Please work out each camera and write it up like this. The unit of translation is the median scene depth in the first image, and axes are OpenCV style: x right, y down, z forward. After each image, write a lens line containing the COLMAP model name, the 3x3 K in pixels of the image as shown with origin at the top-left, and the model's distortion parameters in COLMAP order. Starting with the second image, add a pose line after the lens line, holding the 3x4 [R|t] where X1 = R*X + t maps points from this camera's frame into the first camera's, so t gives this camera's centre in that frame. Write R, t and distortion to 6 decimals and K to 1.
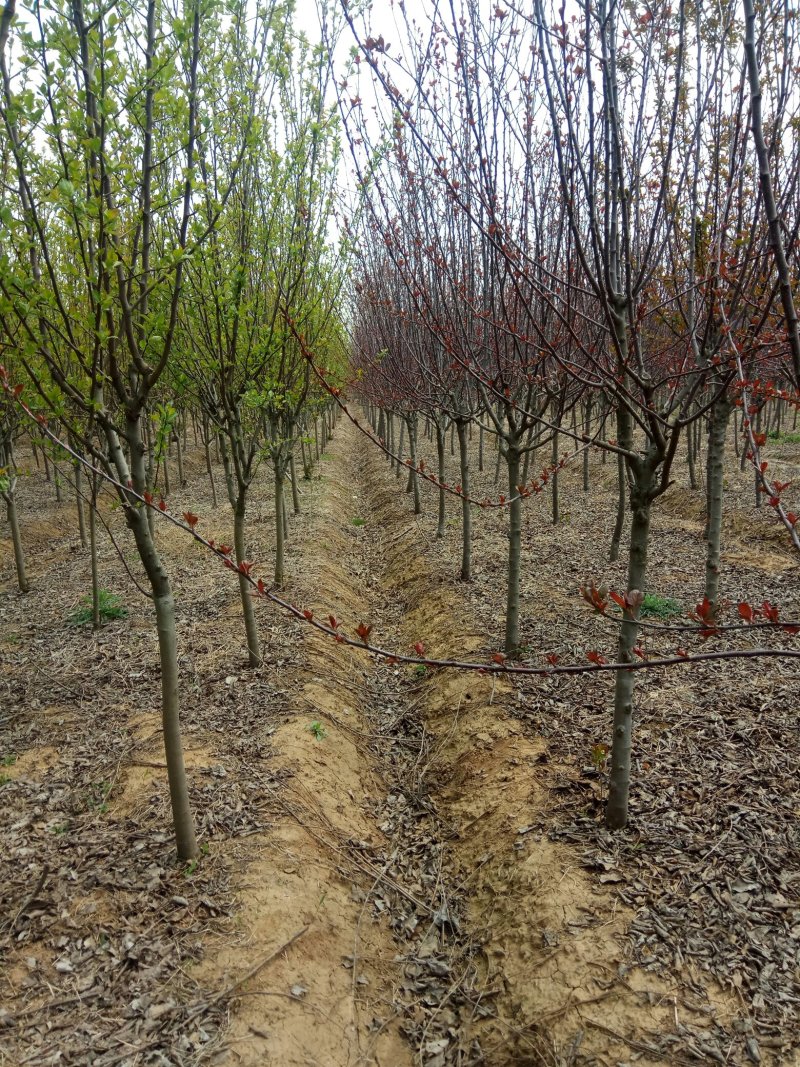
lens RADIAL K [[793.5, 0, 399.1], [0, 793.5, 528.7], [0, 0, 1]] dist [0.030387, -0.047015]
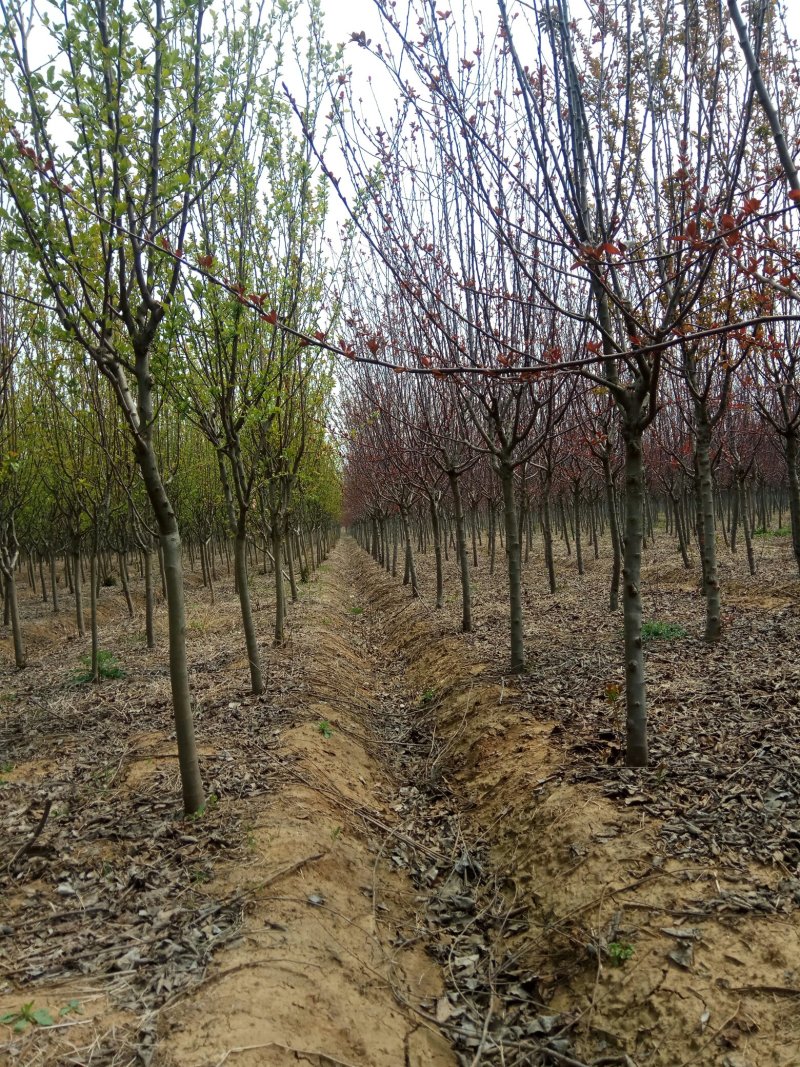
lens RADIAL K [[793.5, 0, 398.5], [0, 793.5, 541.1], [0, 0, 1]] dist [0.030387, -0.047015]
pose [[0.998902, -0.045944, 0.009153, -0.014714], [0.046818, 0.985956, -0.160310, 0.257290], [-0.001659, 0.160562, 0.987024, 0.002405]]
